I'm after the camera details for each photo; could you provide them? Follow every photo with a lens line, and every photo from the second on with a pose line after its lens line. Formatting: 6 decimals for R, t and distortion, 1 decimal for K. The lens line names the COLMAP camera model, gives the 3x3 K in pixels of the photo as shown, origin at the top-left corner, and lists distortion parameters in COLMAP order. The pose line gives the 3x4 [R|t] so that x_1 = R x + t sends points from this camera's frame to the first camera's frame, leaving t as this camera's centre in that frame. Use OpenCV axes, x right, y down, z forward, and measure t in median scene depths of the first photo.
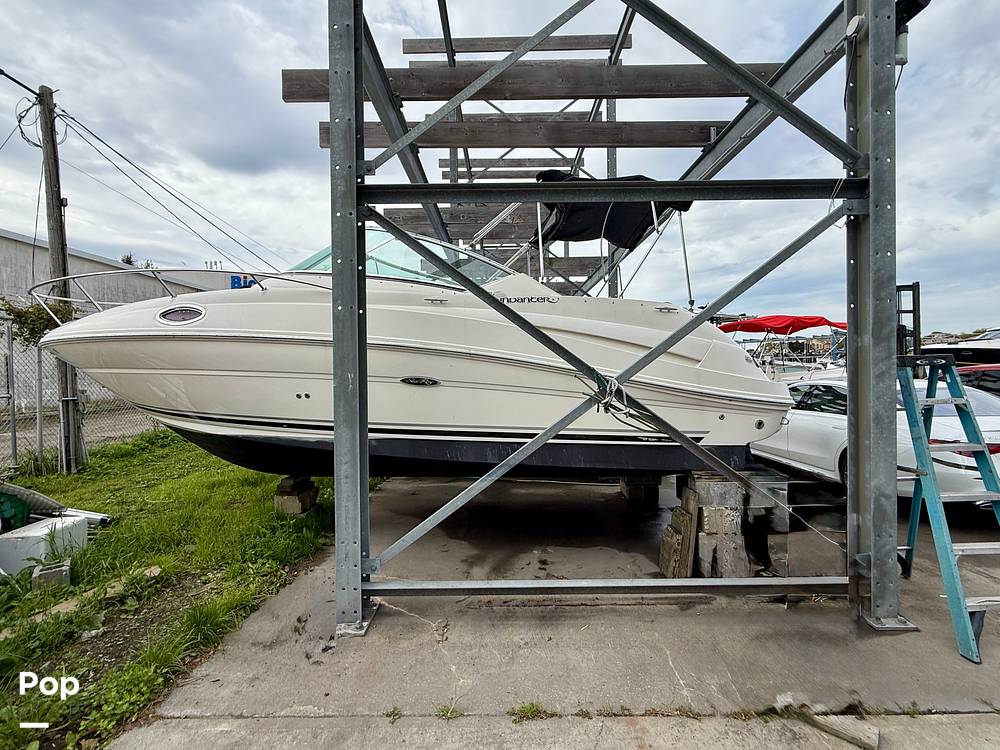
lens RADIAL K [[449.0, 0, 500.0], [0, 449.0, 375.0], [0, 0, 1]] dist [-0.000046, 0.000119]
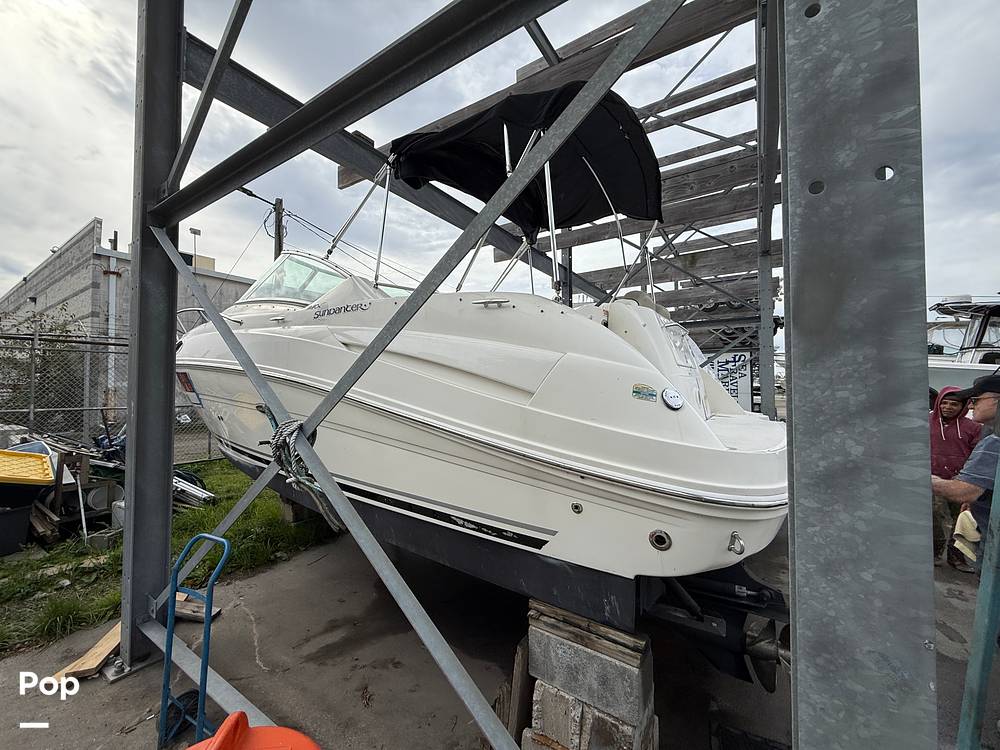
lens RADIAL K [[401.2, 0, 500.0], [0, 401.2, 375.0], [0, 0, 1]] dist [0.001032, 0.000246]
pose [[0.834603, -0.003826, -0.550839, 0.665708], [-0.014646, 0.999468, -0.029133, -0.038702], [0.550658, 0.032382, 0.834103, 0.578529]]
